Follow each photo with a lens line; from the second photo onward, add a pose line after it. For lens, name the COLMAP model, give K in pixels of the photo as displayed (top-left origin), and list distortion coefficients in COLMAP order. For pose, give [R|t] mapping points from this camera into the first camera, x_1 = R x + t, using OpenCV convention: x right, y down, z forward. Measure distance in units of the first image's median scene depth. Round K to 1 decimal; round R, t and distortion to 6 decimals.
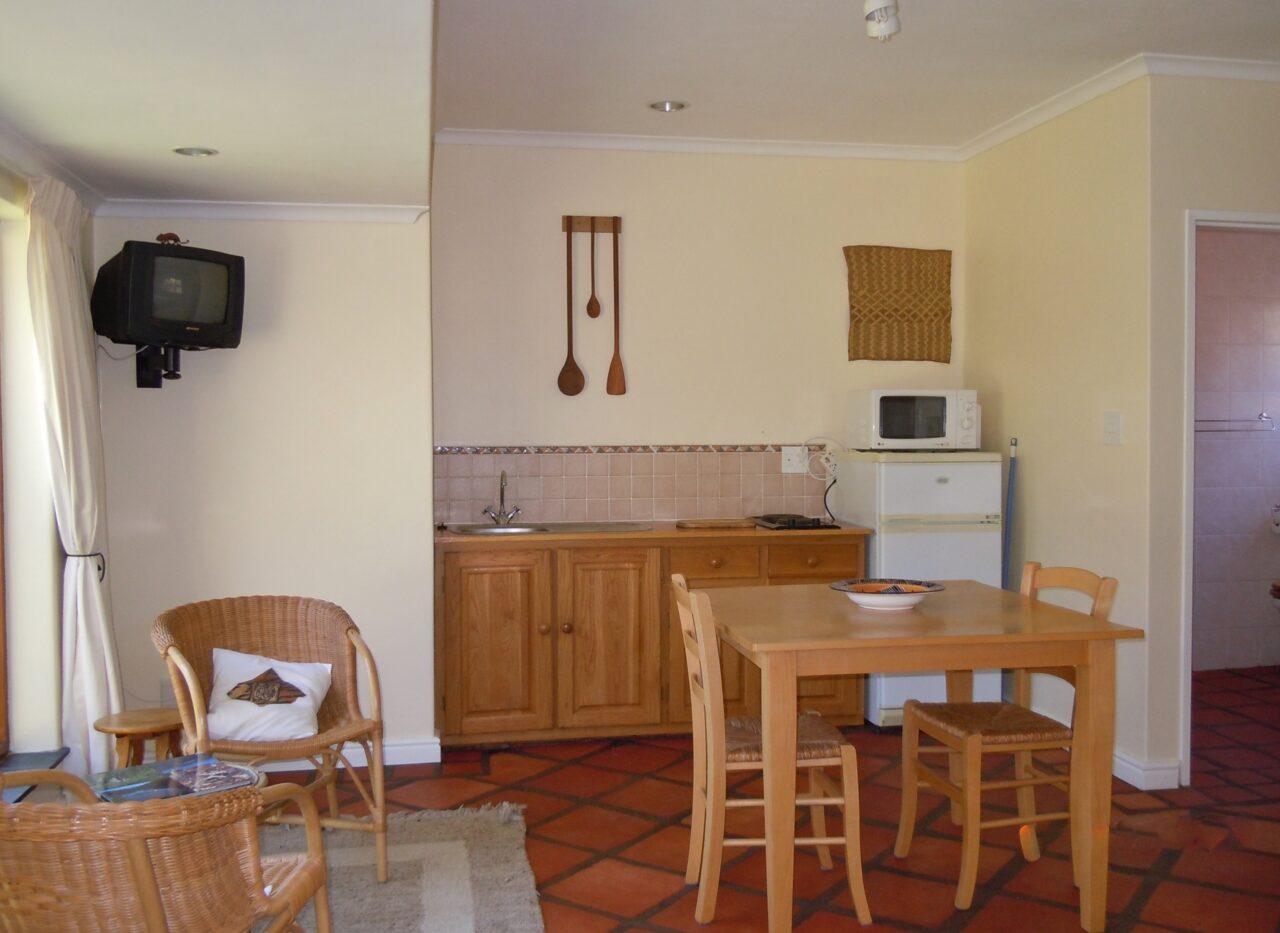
lens RADIAL K [[1200.0, 0, 640.0], [0, 1200.0, 466.5], [0, 0, 1]] dist [-0.001620, -0.004088]
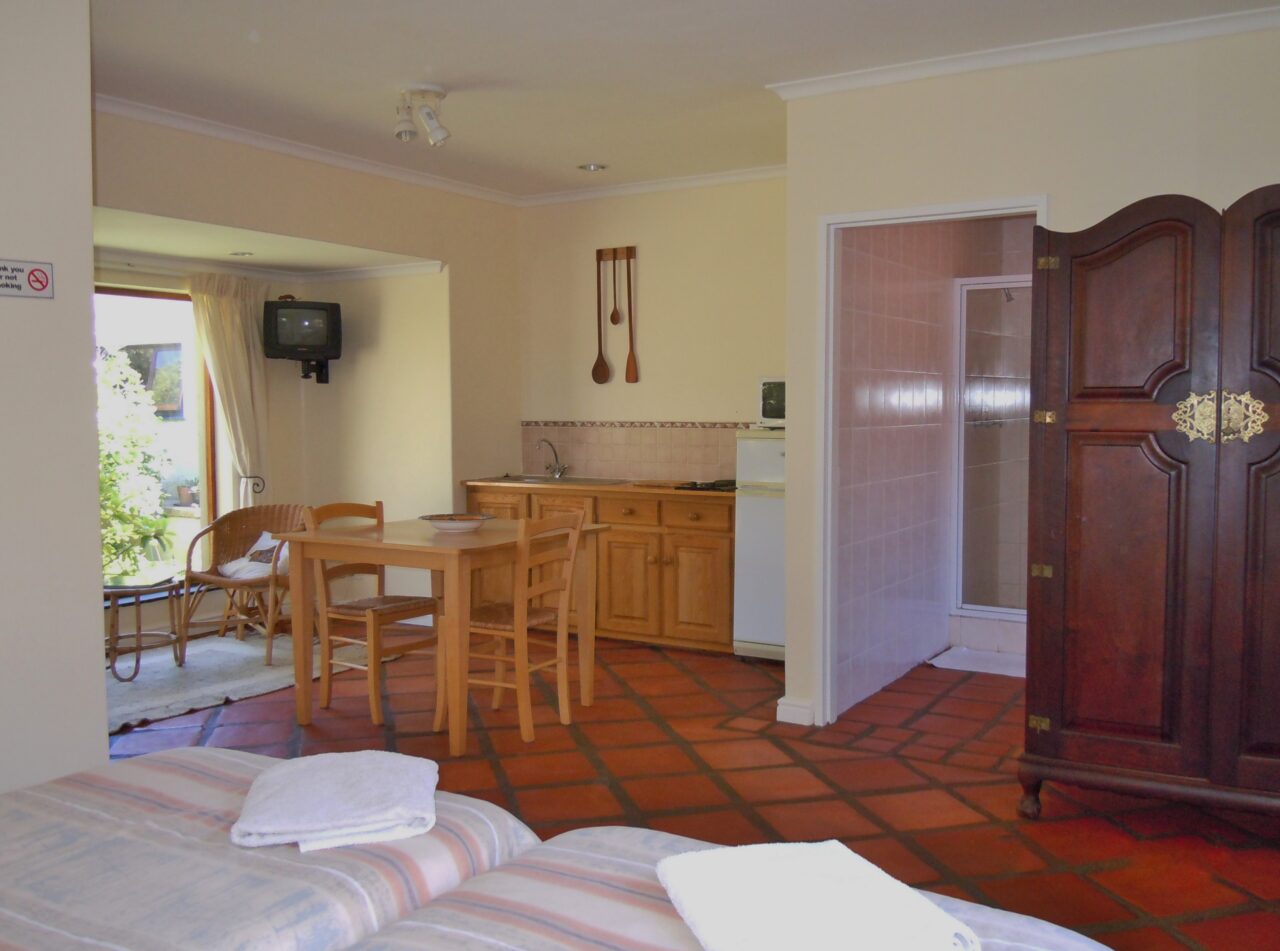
lens RADIAL K [[1176.1, 0, 640.0], [0, 1176.1, 475.5], [0, 0, 1]] dist [0.094833, -0.291740]
pose [[0.742671, 0.042027, -0.668336, 0.893598], [-0.023911, 0.999057, 0.036253, -0.005744], [0.669229, -0.010943, 0.742975, 0.050075]]
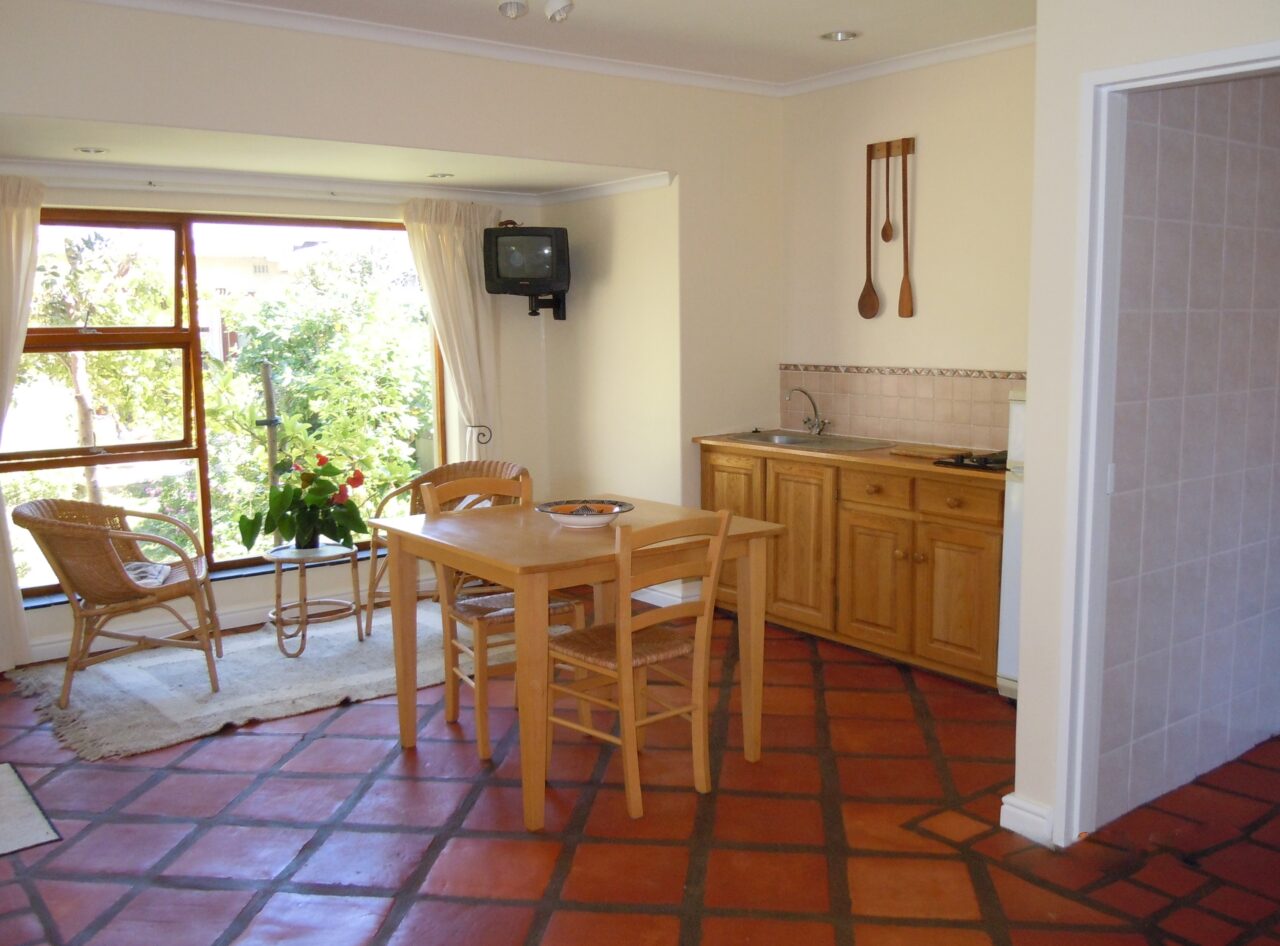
lens RADIAL K [[1176.1, 0, 640.0], [0, 1176.1, 473.0], [0, 0, 1]] dist [0.094833, -0.291740]
pose [[0.453187, 0.115747, -0.883869, 0.816423], [-0.023052, 0.992724, 0.118183, -0.044333], [0.891117, -0.033184, 0.452558, 0.358613]]
